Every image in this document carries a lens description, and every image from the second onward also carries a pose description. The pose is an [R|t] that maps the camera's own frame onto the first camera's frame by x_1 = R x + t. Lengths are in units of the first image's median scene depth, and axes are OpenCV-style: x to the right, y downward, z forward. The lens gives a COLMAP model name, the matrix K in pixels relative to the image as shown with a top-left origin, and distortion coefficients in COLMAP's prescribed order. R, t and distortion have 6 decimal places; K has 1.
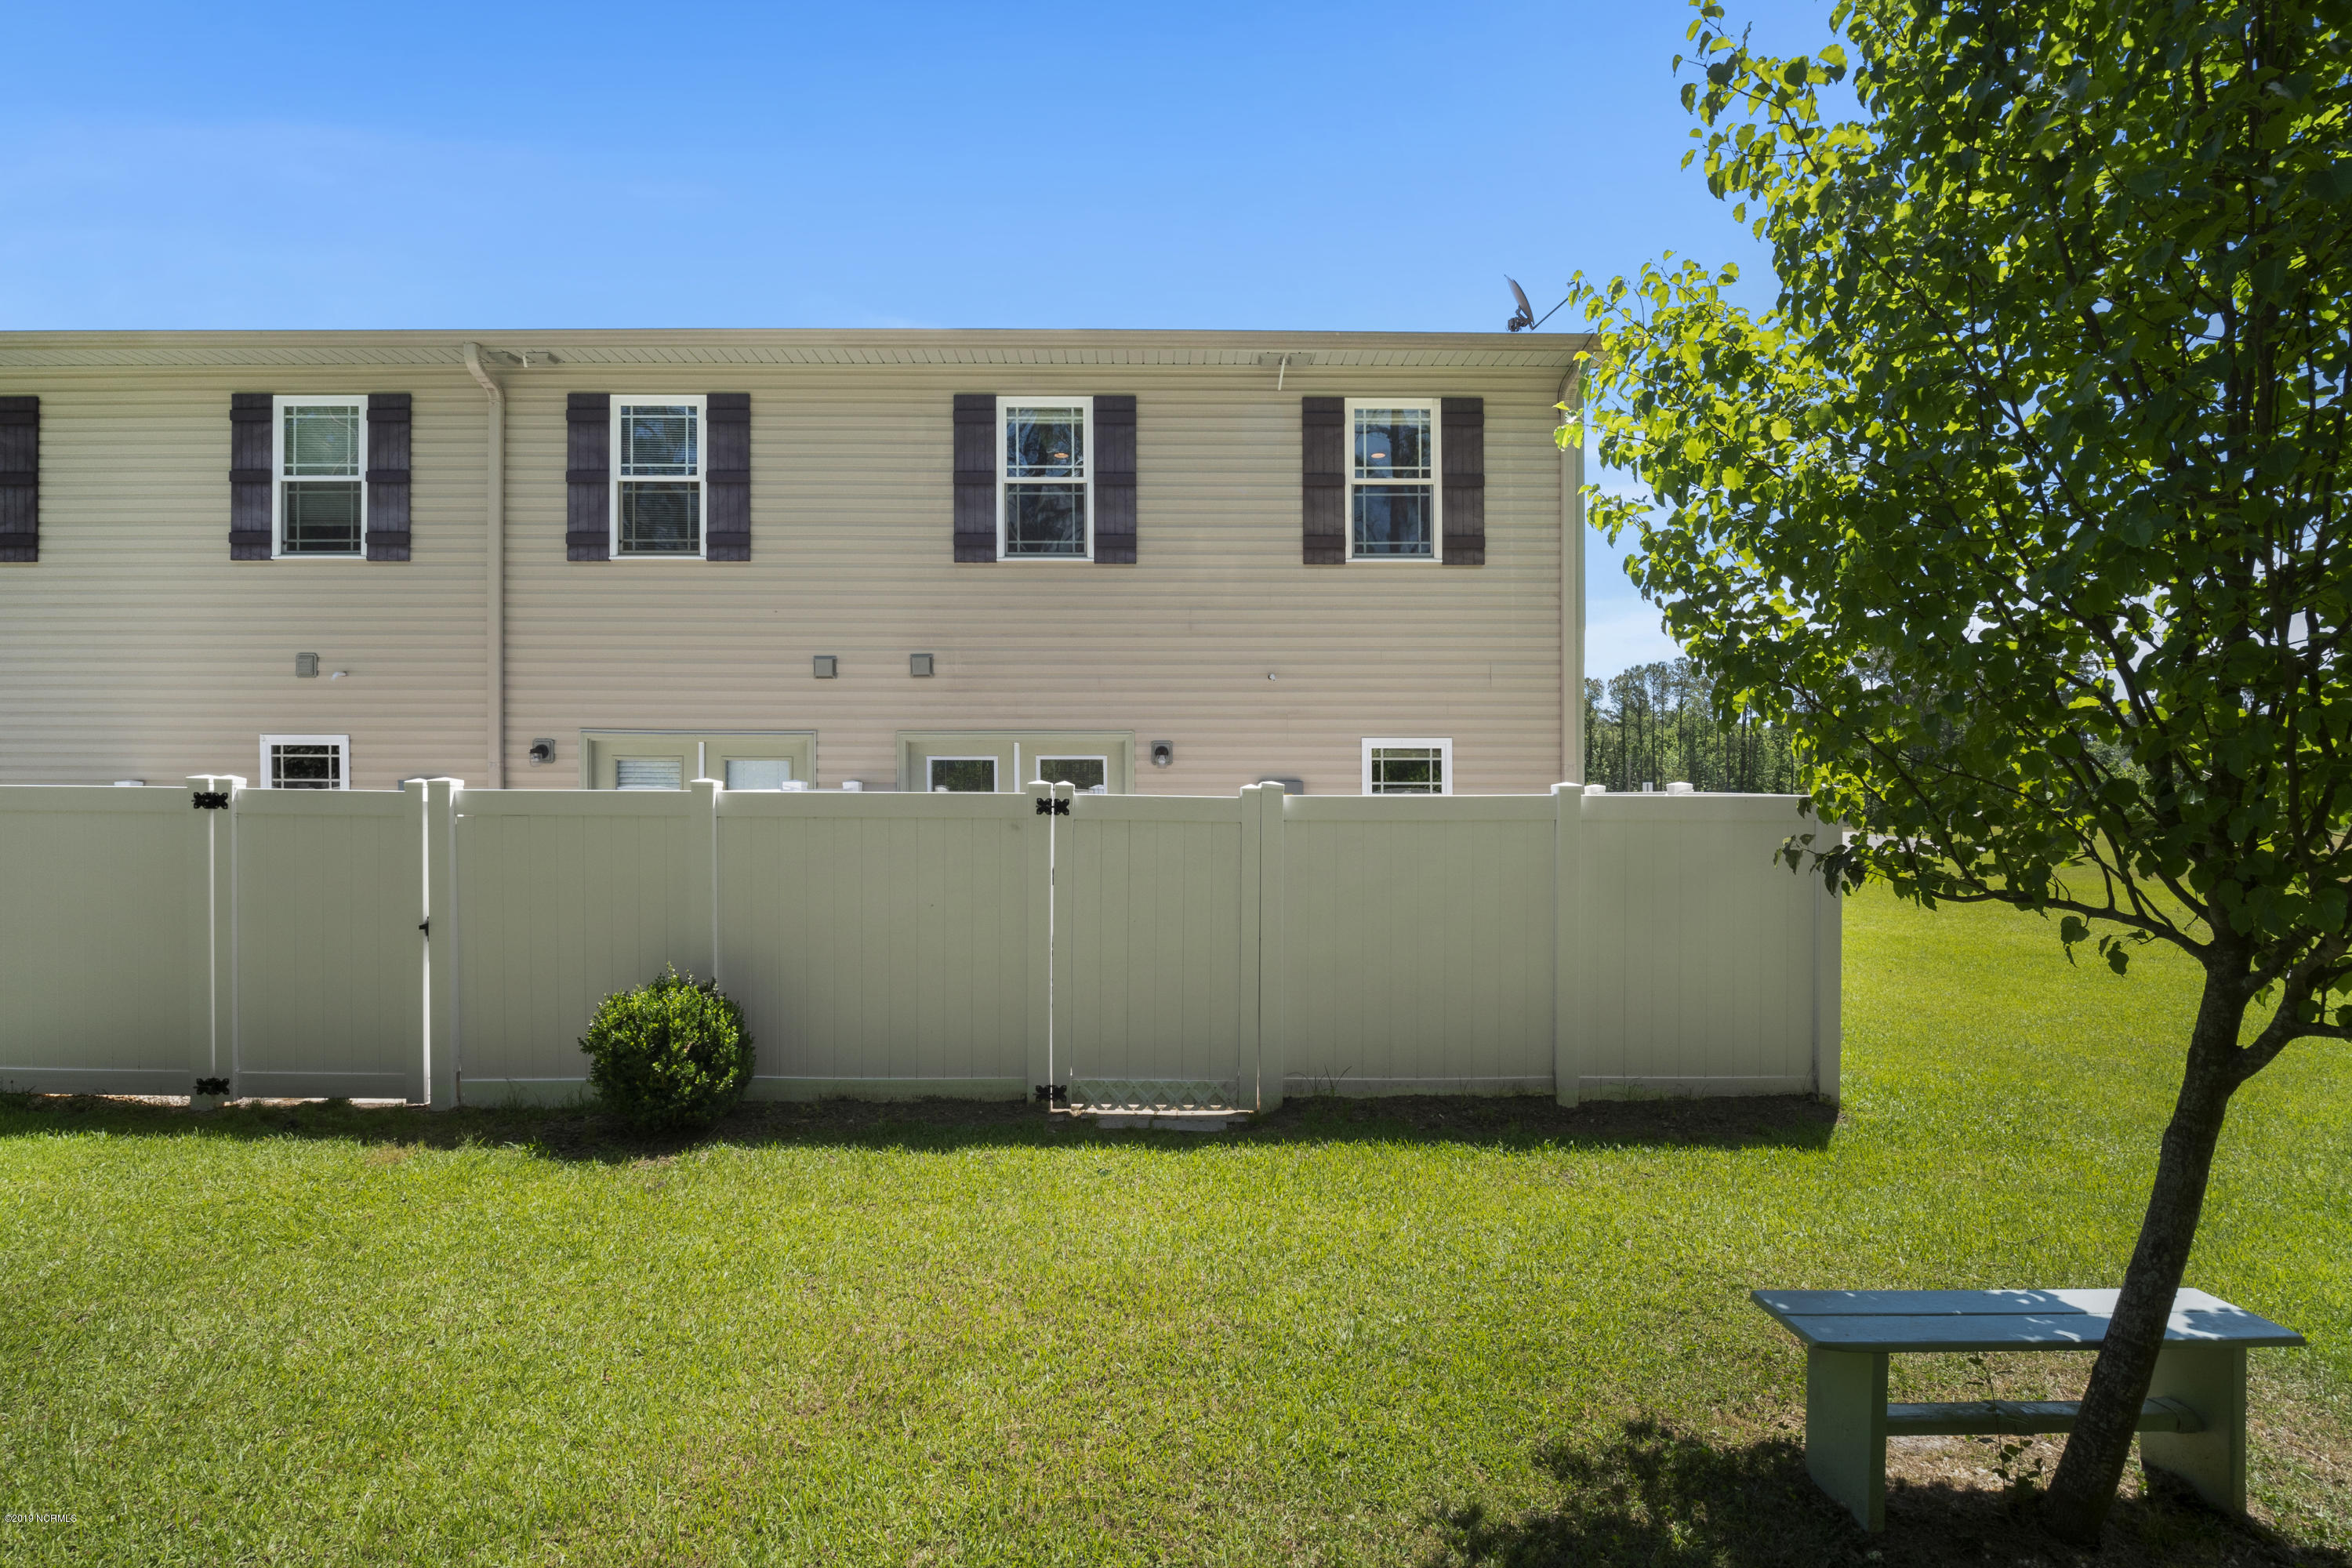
lens RADIAL K [[1048.0, 0, 1185.5], [0, 1048.0, 824.0], [0, 0, 1]] dist [-0.015870, 0.000093]
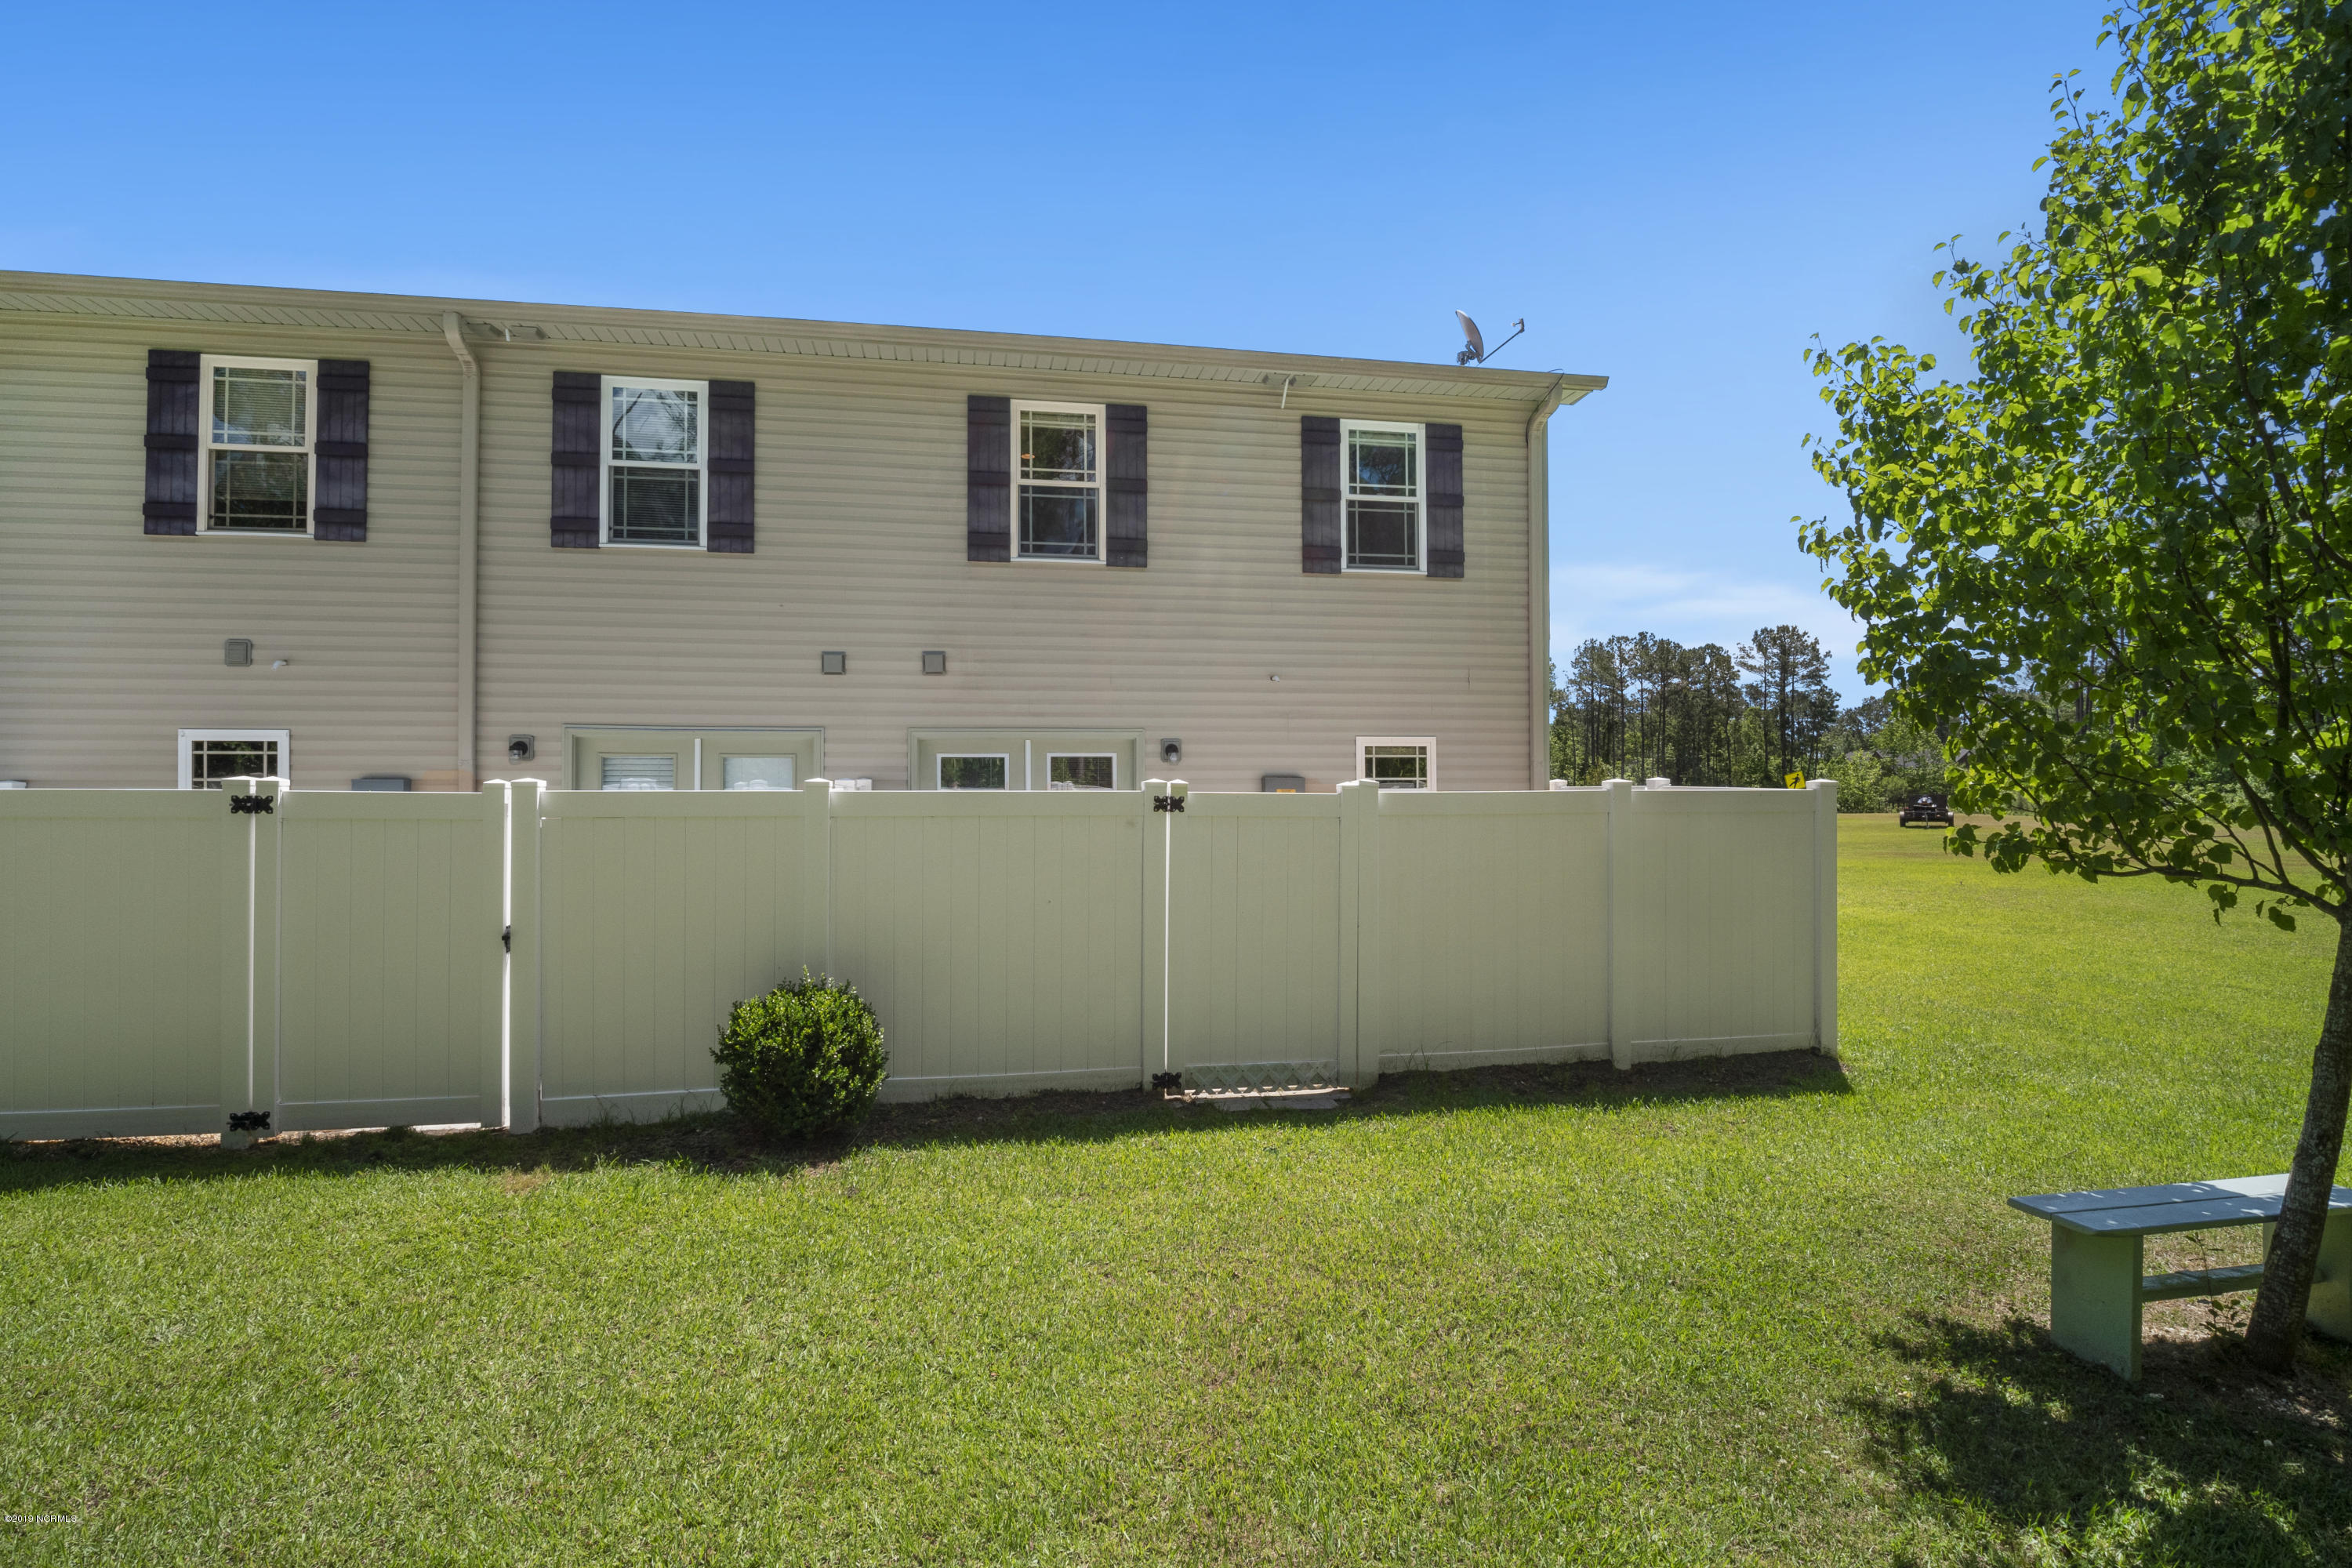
lens RADIAL K [[1048.0, 0, 1126.4], [0, 1048.0, 799.9], [0, 0, 1]] dist [-0.015870, 0.000093]
pose [[0.987054, -0.007268, 0.160226, -0.276339], [0.009838, 0.999835, -0.015250, -0.004266], [-0.160088, 0.016629, 0.986963, -0.016205]]
